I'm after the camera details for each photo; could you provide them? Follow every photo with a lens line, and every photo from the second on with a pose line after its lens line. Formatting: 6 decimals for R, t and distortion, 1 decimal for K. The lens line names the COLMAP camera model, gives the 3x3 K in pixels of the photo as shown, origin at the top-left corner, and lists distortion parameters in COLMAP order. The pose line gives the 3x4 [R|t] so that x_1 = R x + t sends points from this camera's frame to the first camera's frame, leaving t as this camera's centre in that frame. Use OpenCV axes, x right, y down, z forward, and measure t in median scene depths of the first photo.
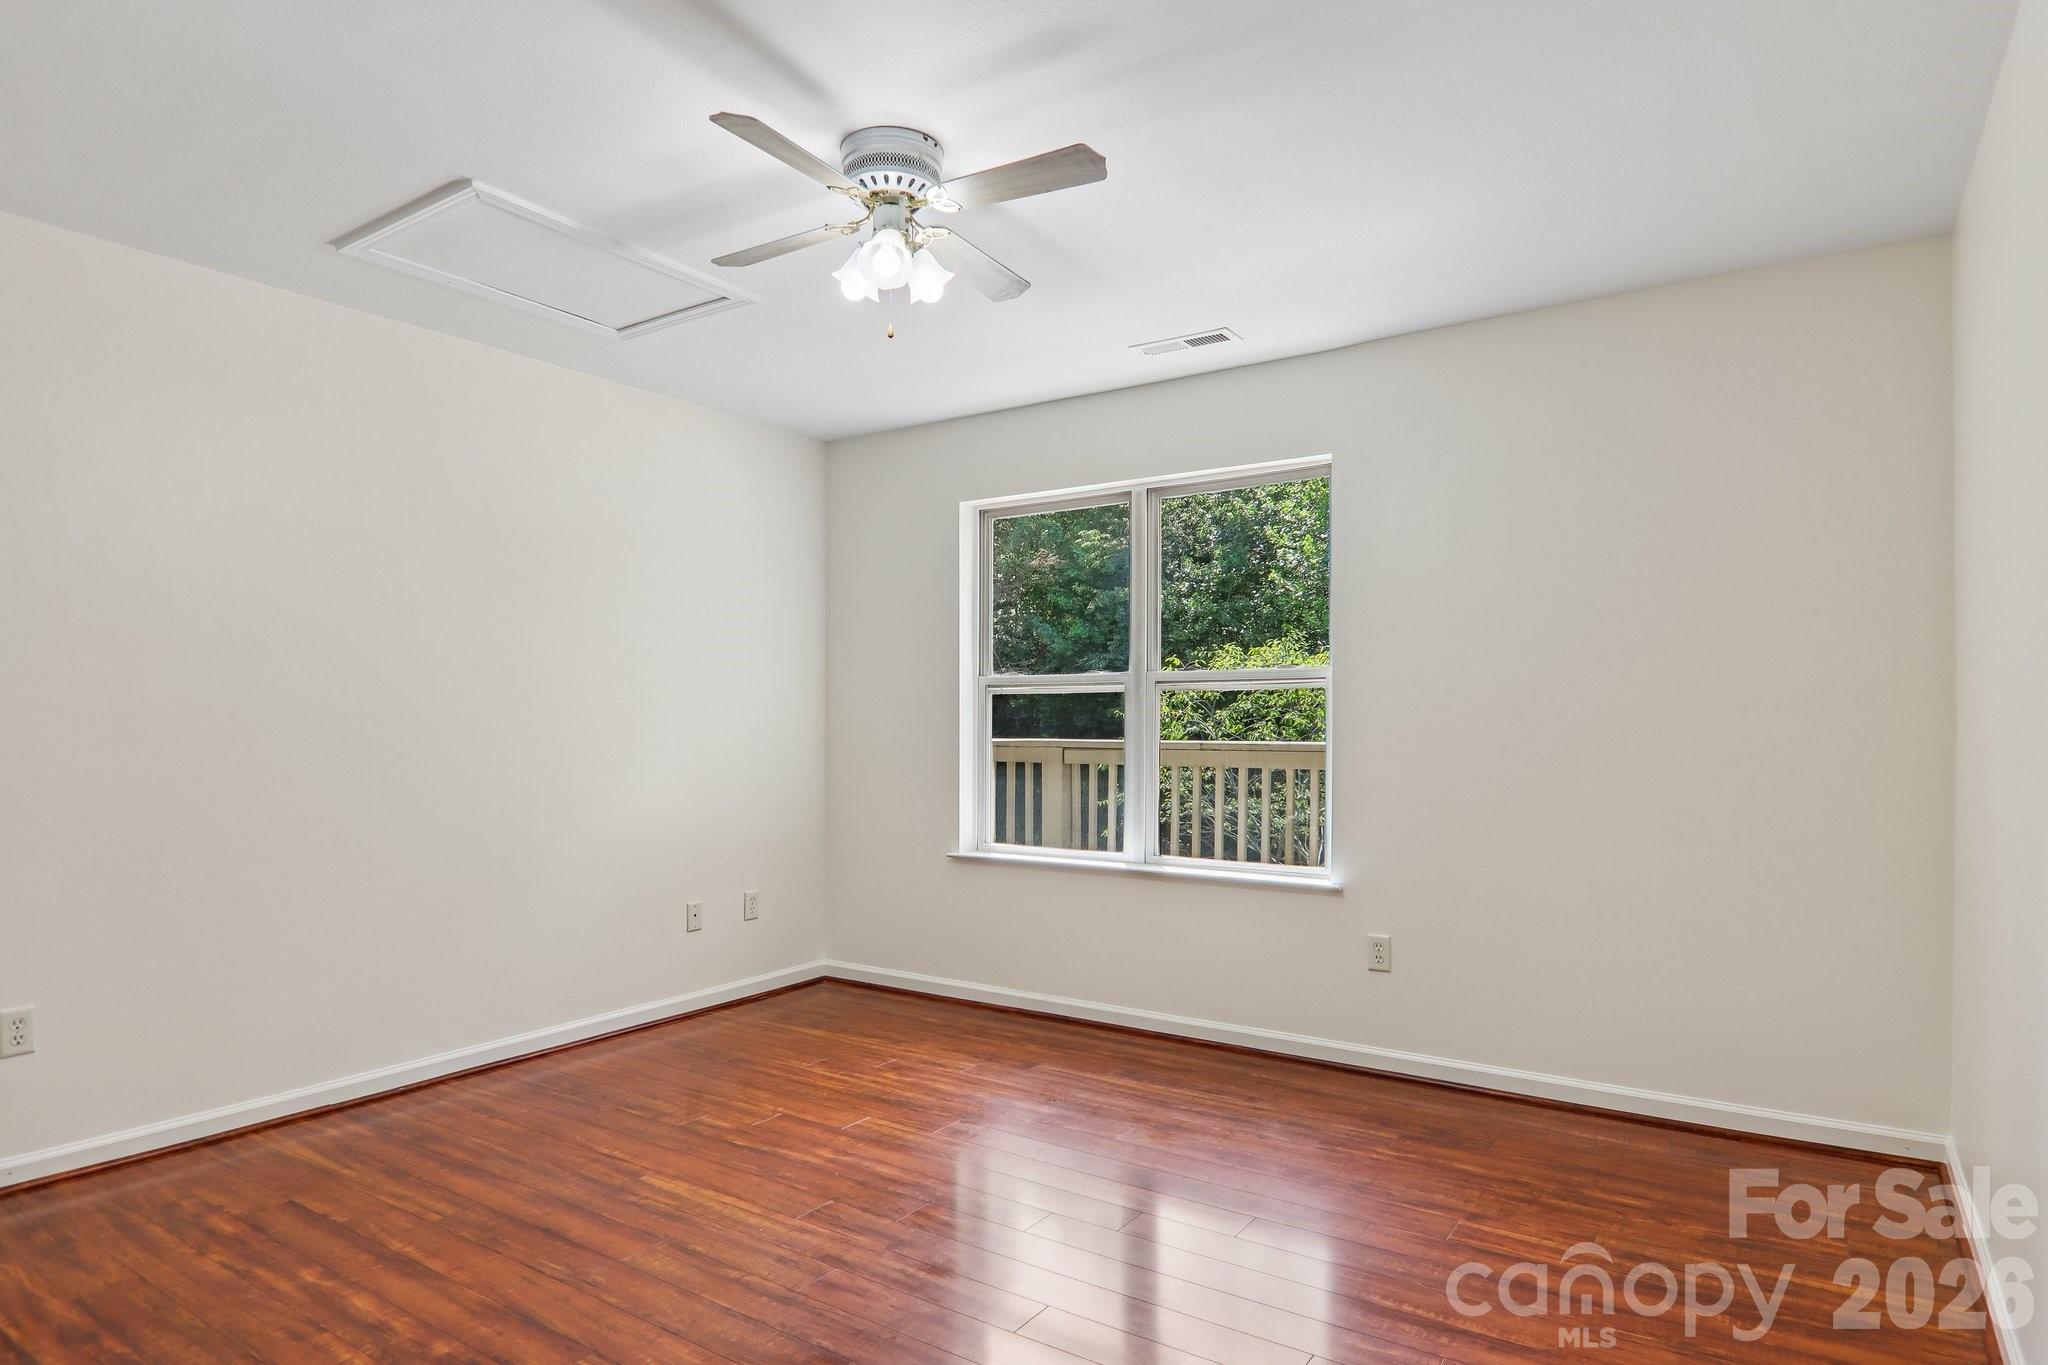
lens RADIAL K [[1157.1, 0, 1032.3], [0, 1157.1, 691.5], [0, 0, 1]] dist [-0.030874, 0.001473]
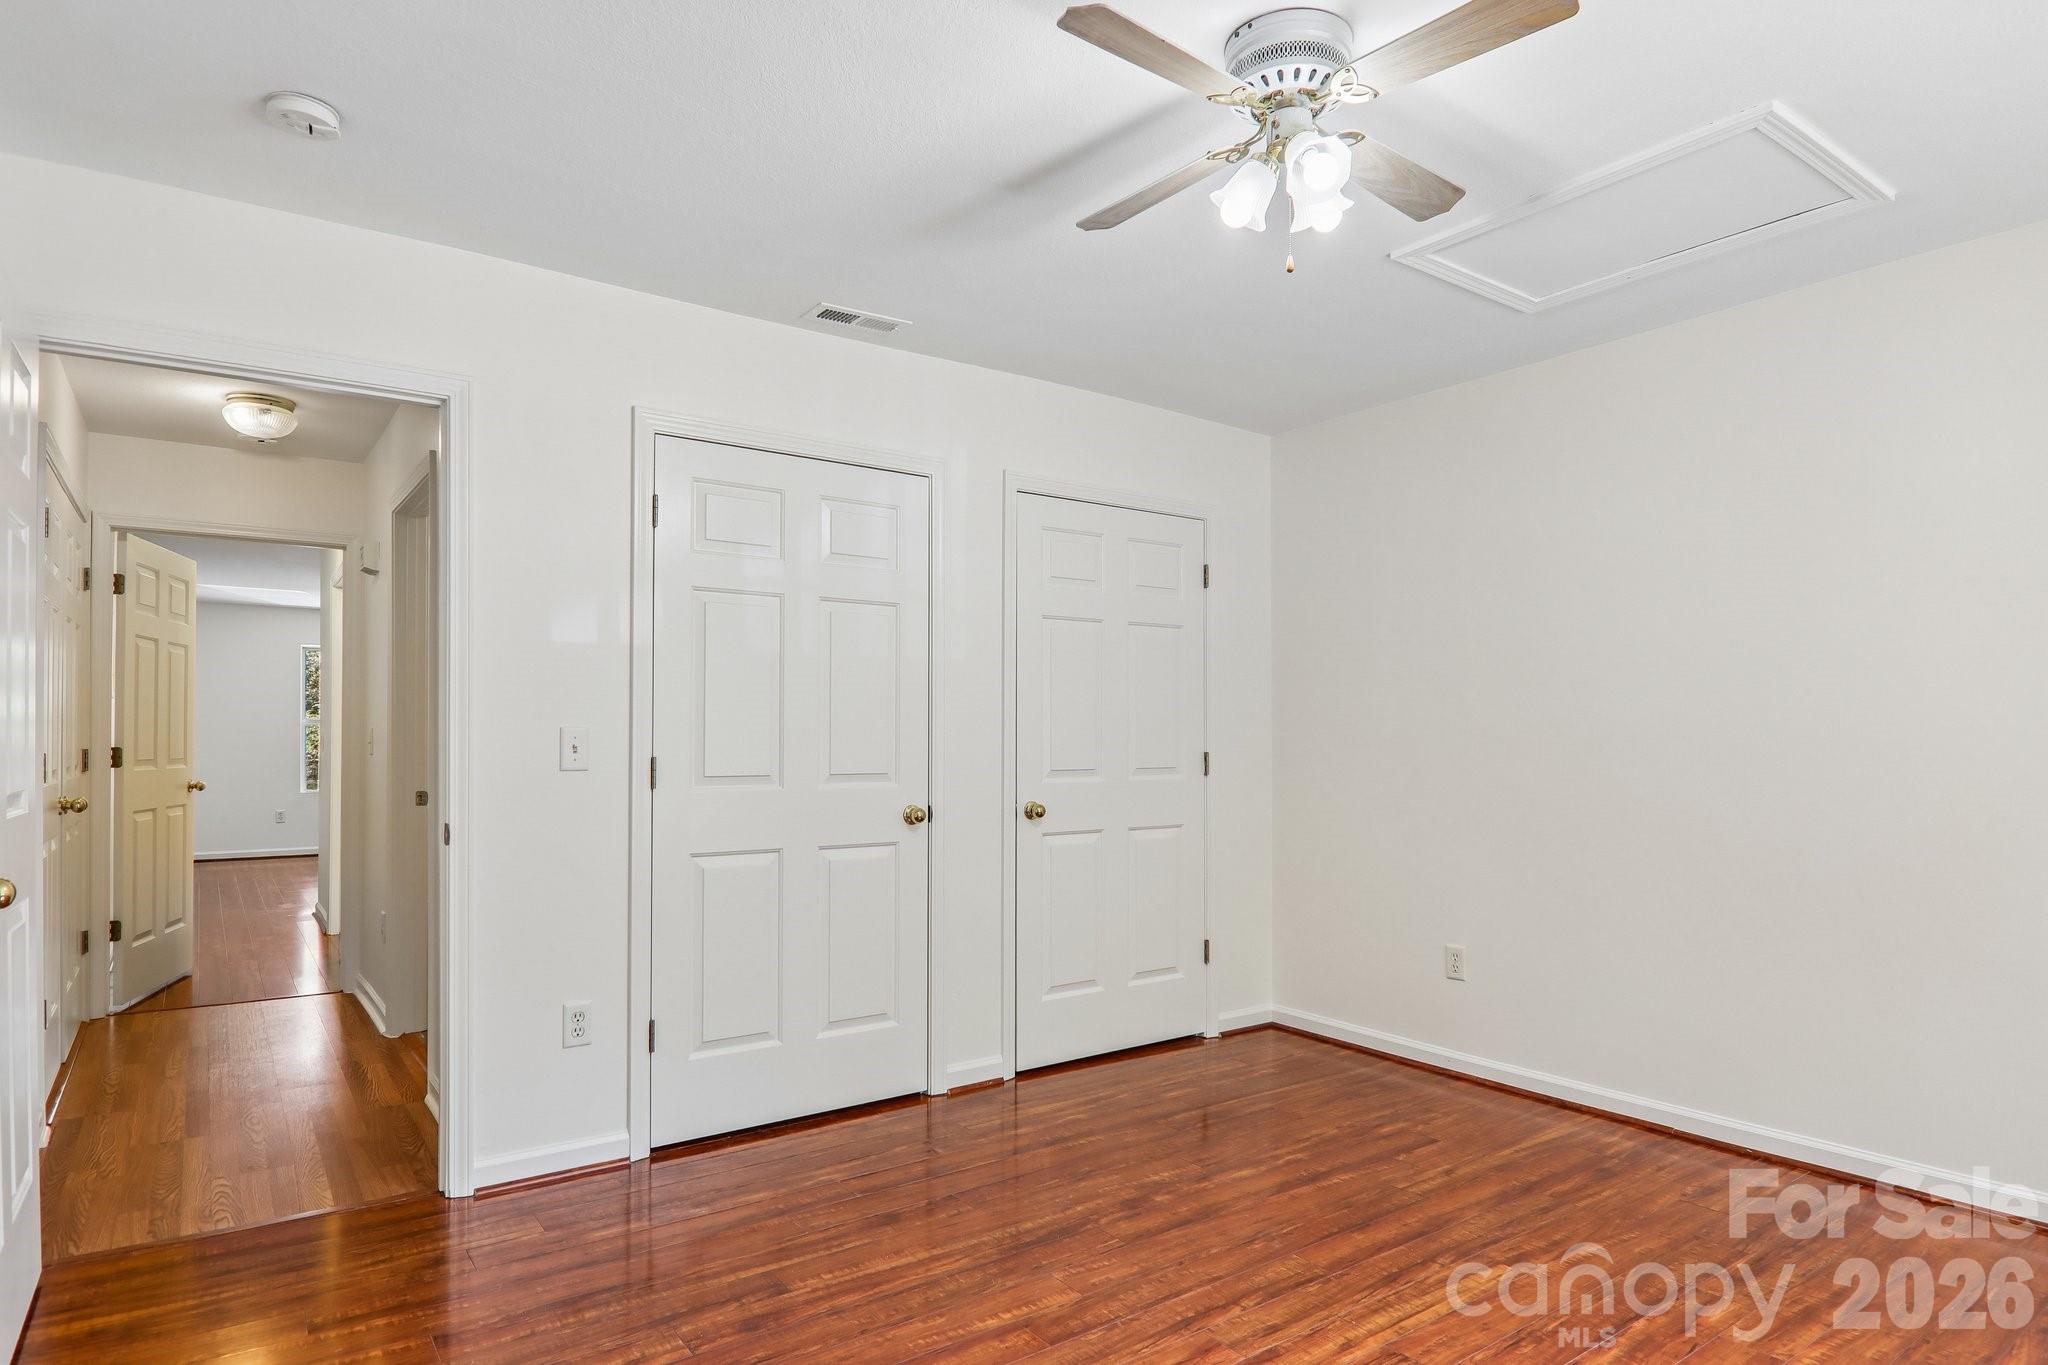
lens RADIAL K [[1157.1, 0, 1031.7], [0, 1157.1, 690.4], [0, 0, 1]] dist [-0.030874, 0.001473]
pose [[-0.368602, -0.041152, -0.928676, 0.674564], [0.021875, 0.998359, -0.052922, 0.027964], [0.929330, -0.039822, -0.367097, 1.095268]]
